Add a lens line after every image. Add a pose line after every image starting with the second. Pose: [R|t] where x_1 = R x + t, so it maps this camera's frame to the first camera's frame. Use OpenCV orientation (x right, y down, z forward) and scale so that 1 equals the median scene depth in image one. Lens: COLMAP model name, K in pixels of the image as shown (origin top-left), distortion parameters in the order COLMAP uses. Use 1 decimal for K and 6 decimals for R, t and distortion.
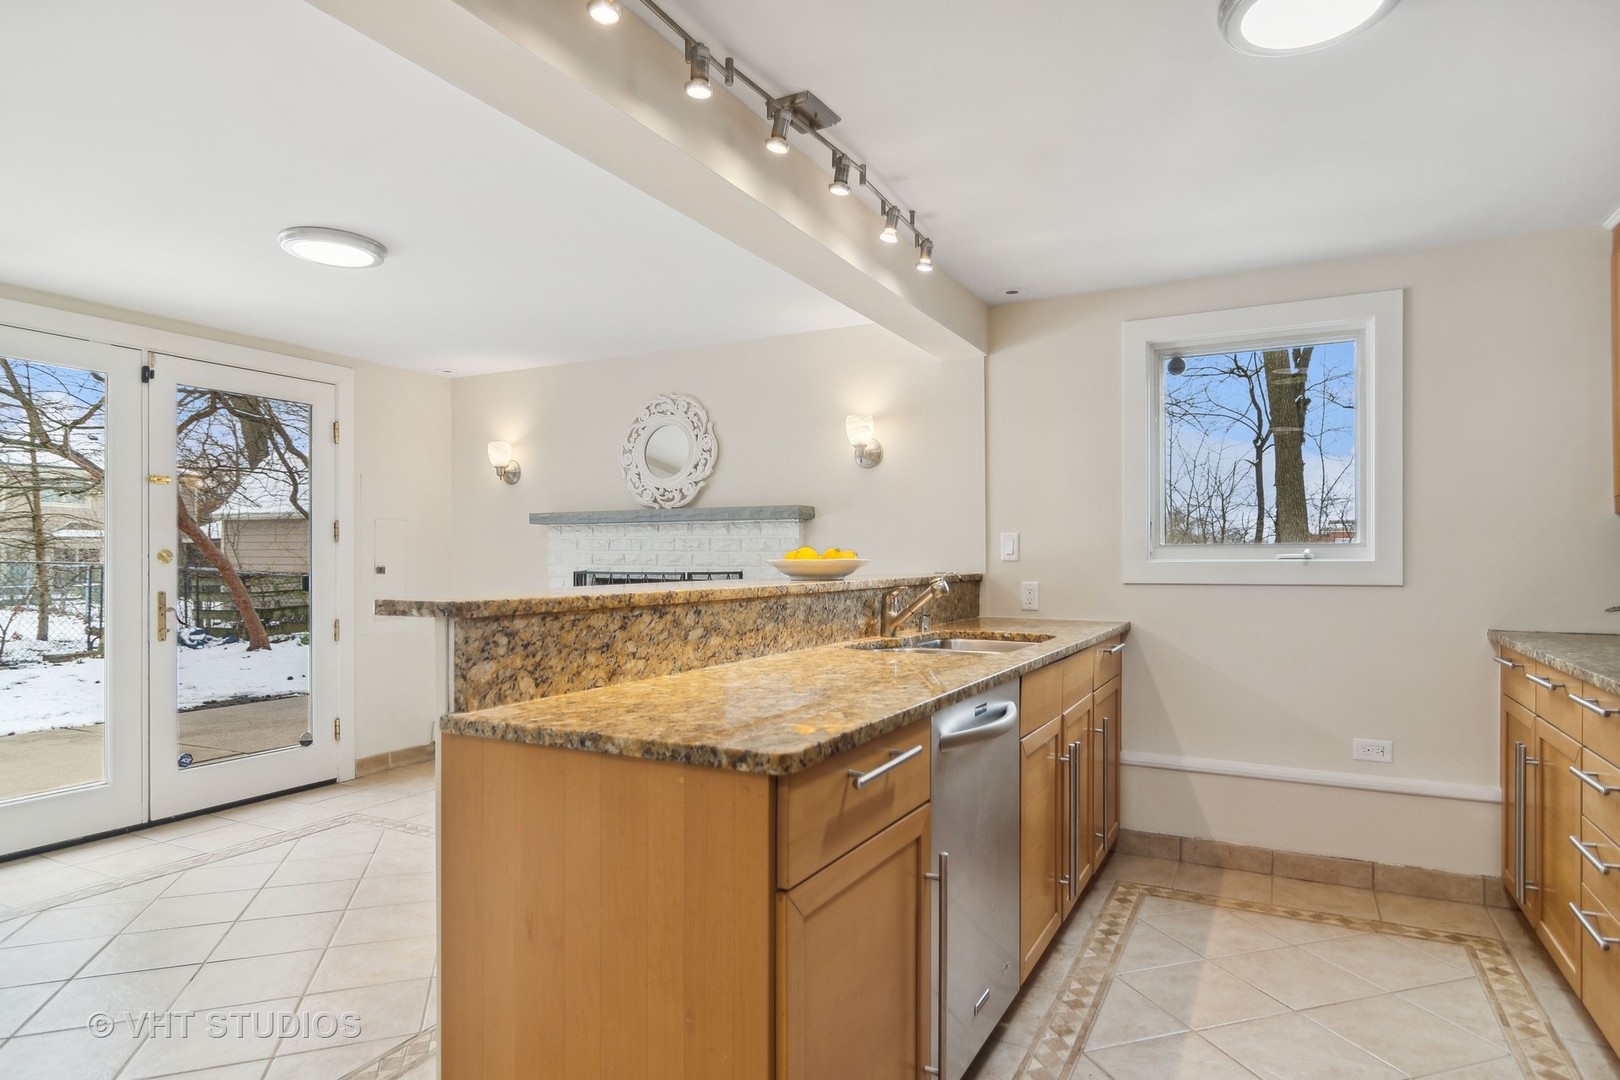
lens RADIAL K [[899.2, 0, 829.0], [0, 899.2, 594.5], [0, 0, 1]] dist [0.001788, 0.000493]
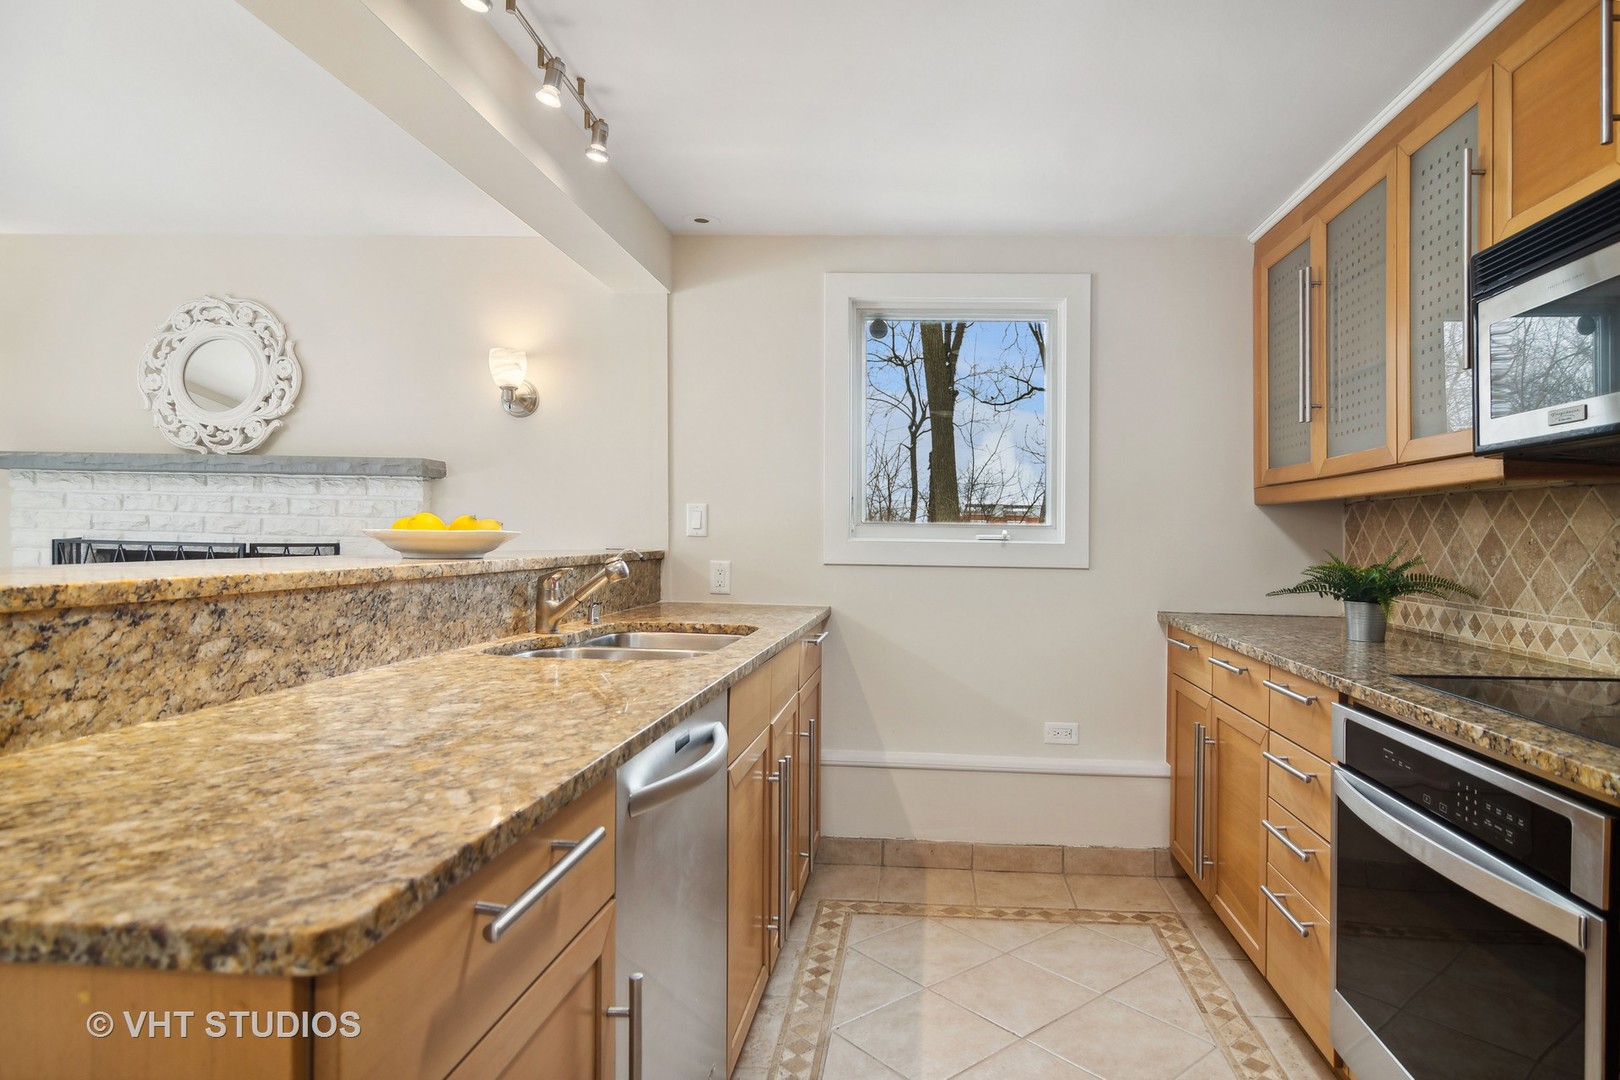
lens RADIAL K [[917.0, 0, 885.0], [0, 917.0, 574.6], [0, 0, 1]] dist [-0.000358, 0.000712]
pose [[0.912343, 0.001728, 0.409424, 0.009591], [-0.004258, 0.999977, 0.005269, -0.008317], [-0.409405, -0.006550, 0.912329, 0.175883]]
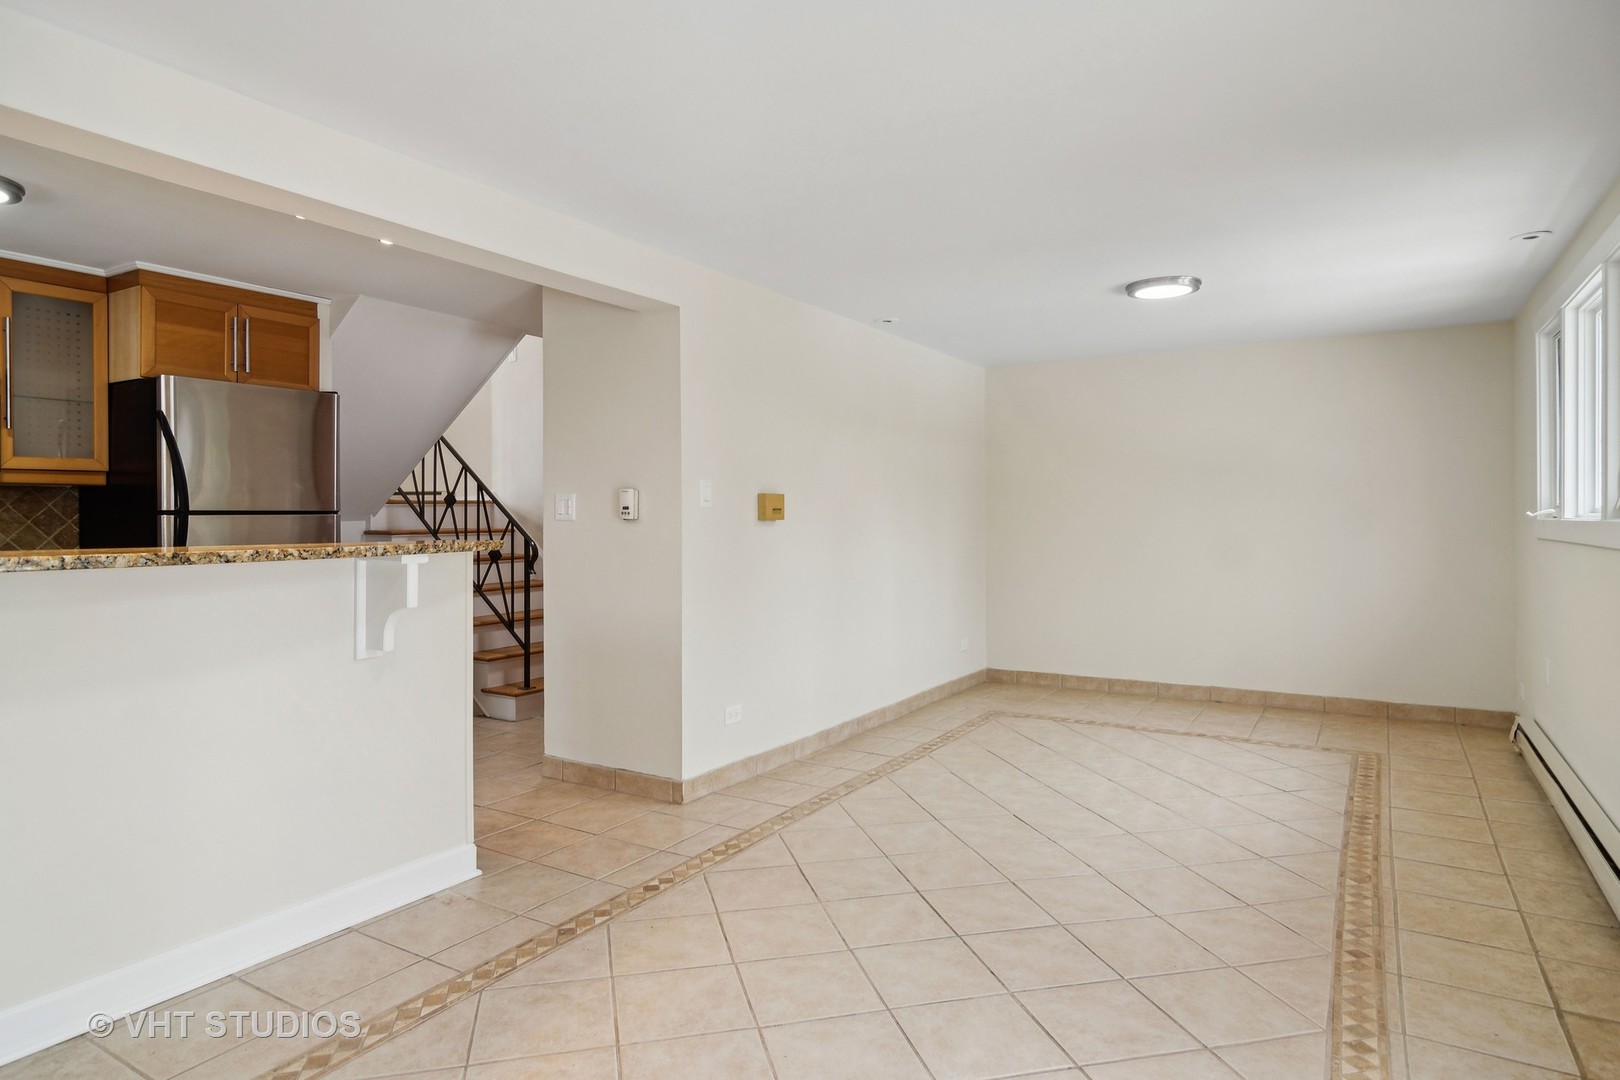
lens RADIAL K [[896.7, 0, 818.1], [0, 896.7, 528.4], [0, 0, 1]] dist [-0.001710, -0.000826]
pose [[-0.996488, 0.006850, 0.083453, -0.714166], [0.011171, 0.998615, 0.051422, -0.058496], [-0.082985, 0.052173, -0.995184, 1.507538]]
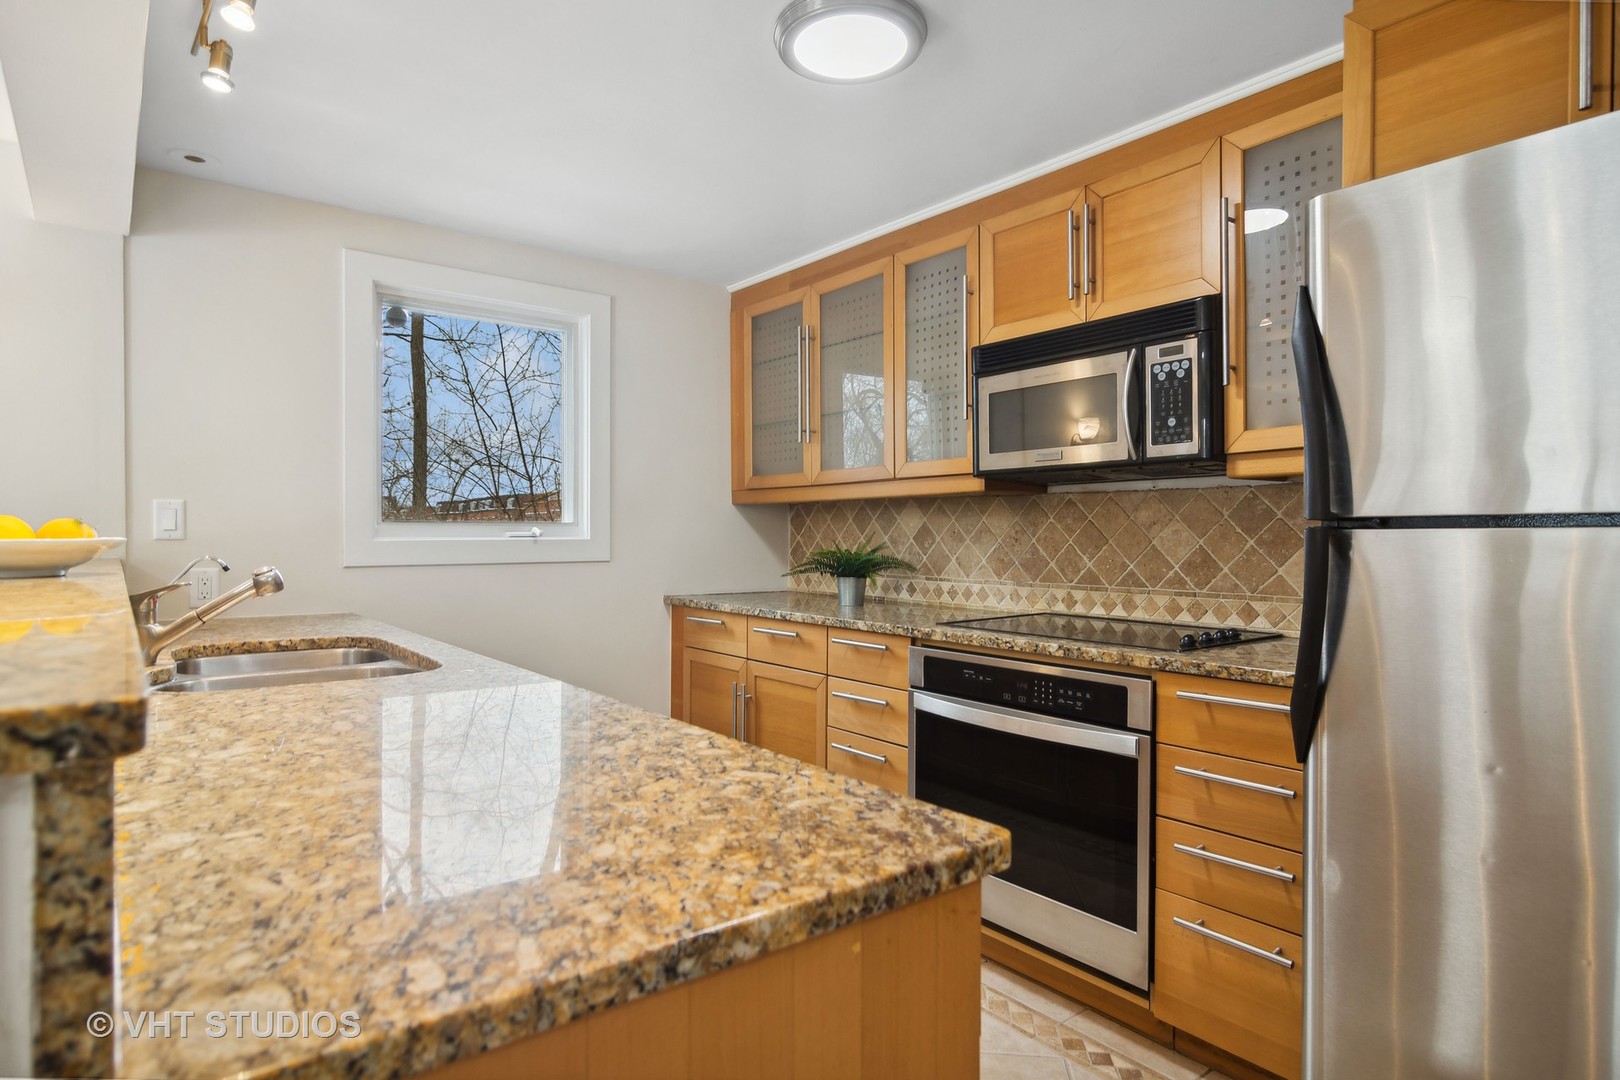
lens RADIAL K [[885.0, 0, 804.6], [0, 885.0, 567.0], [0, 0, 1]] dist [-0.002092, -0.000592]
pose [[0.420094, -0.030420, 0.906971, -0.293761], [0.033711, 0.999271, 0.017901, -0.015524], [-0.906854, 0.023055, 0.420813, 0.357437]]
